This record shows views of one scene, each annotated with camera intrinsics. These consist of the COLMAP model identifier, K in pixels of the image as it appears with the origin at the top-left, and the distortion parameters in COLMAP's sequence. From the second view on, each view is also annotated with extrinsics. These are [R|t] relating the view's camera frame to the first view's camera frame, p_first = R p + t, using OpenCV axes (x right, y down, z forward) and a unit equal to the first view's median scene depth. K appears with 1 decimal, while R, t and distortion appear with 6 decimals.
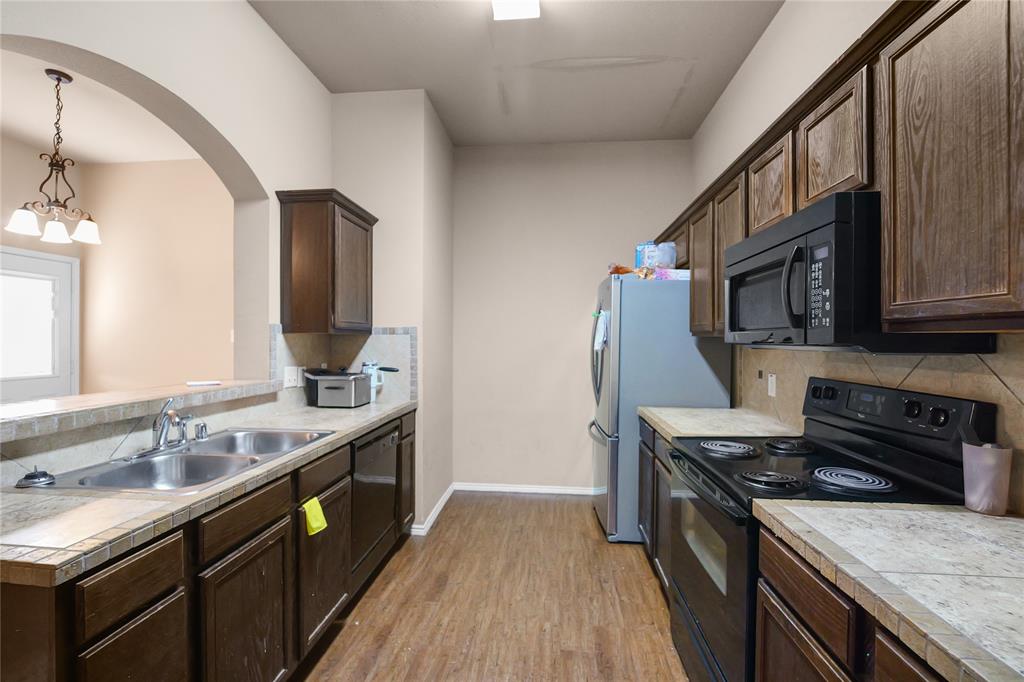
lens RADIAL K [[450.2, 0, 512.0], [0, 450.2, 341.0], [0, 0, 1]] dist [-0.001517, -0.000332]
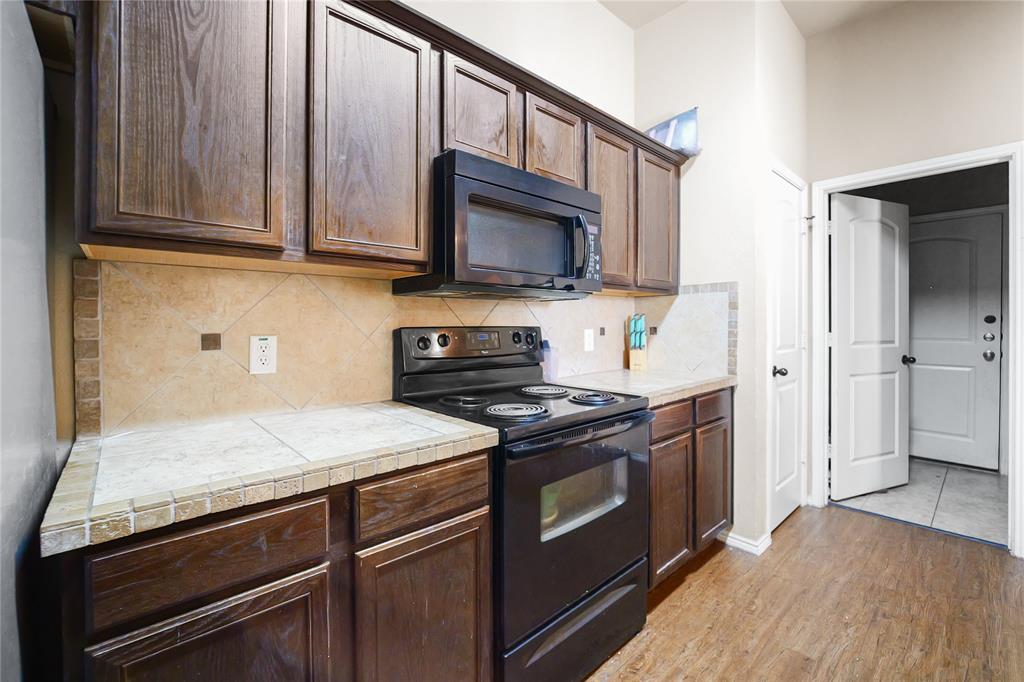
lens RADIAL K [[437.2, 0, 512.2], [0, 437.2, 323.7], [0, 0, 1]] dist [-0.013402, -0.000400]
pose [[-0.739262, -0.004142, 0.673405, -0.050661], [0.002438, 0.999958, 0.008828, 0.064724], [-0.673414, 0.008168, -0.739221, 1.474157]]
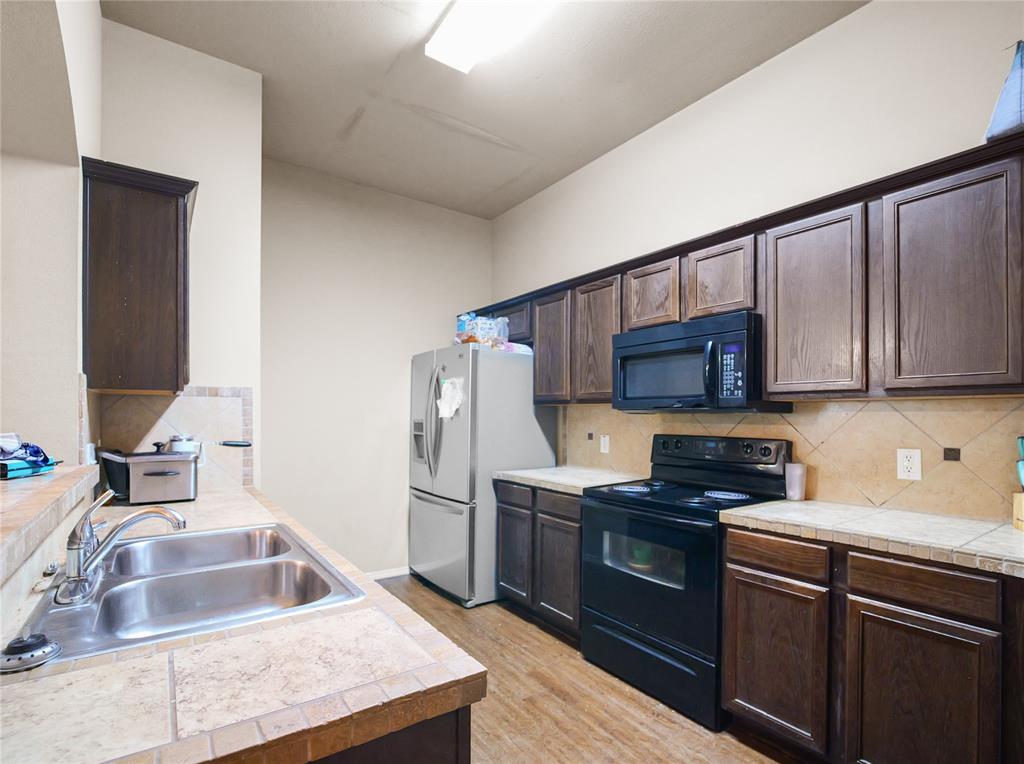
lens RADIAL K [[510.4, 0, 508.3], [0, 510.4, 417.8], [0, 0, 1]] dist [-0.000621, -0.000084]
pose [[0.757238, -0.001562, 0.653137, -0.685702], [-0.000671, 0.999995, 0.003170, 0.024844], [-0.653139, -0.002839, 0.757233, 0.118082]]
